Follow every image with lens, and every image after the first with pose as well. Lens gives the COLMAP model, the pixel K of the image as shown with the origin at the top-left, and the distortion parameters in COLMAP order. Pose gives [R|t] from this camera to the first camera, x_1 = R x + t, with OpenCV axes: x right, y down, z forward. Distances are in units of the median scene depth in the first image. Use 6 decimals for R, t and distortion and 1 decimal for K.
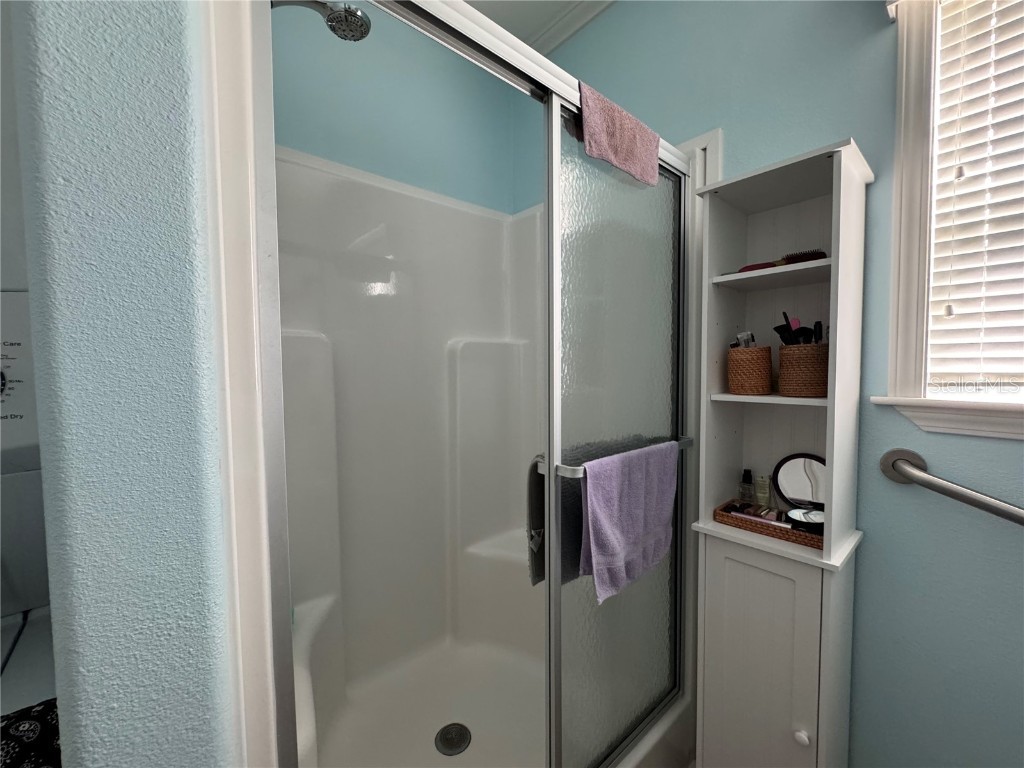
lens RADIAL K [[409.7, 0, 506.3], [0, 409.7, 384.4], [0, 0, 1]] dist [-0.004589, 0.000700]
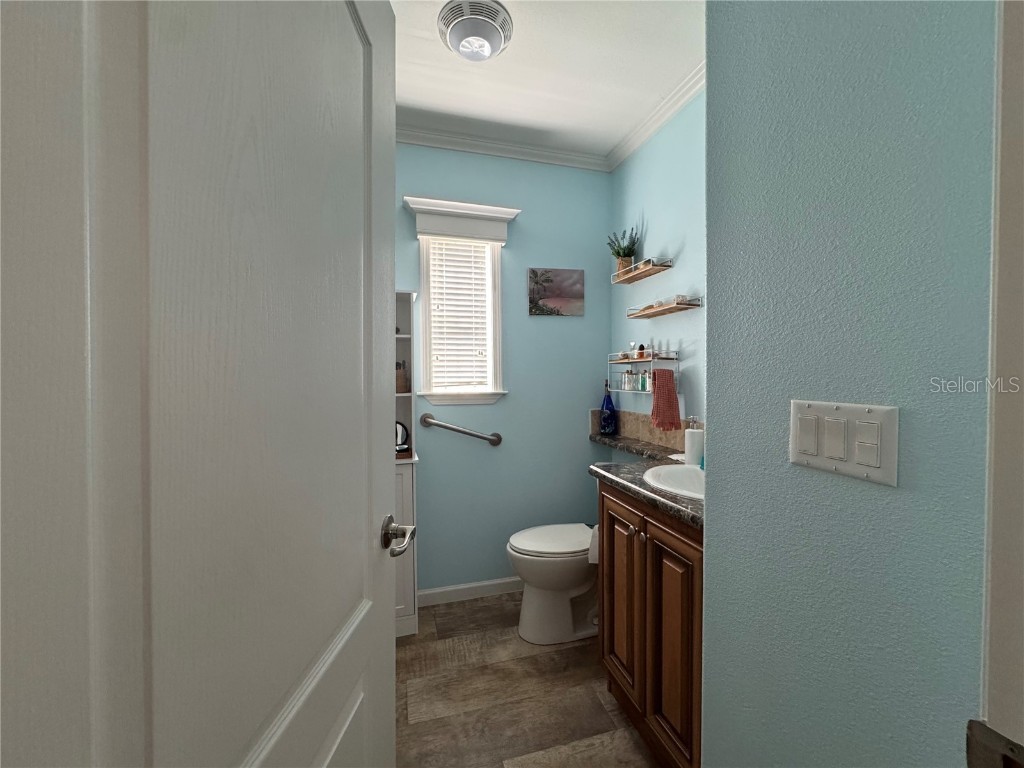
lens RADIAL K [[409.7, 0, 509.6], [0, 409.7, 381.9], [0, 0, 1]] dist [-0.004589, 0.000700]
pose [[0.402494, -0.003813, 0.915415, -1.133709], [0.039390, 0.999137, -0.013157, 0.024103], [-0.914575, 0.041354, 0.402297, -0.476143]]
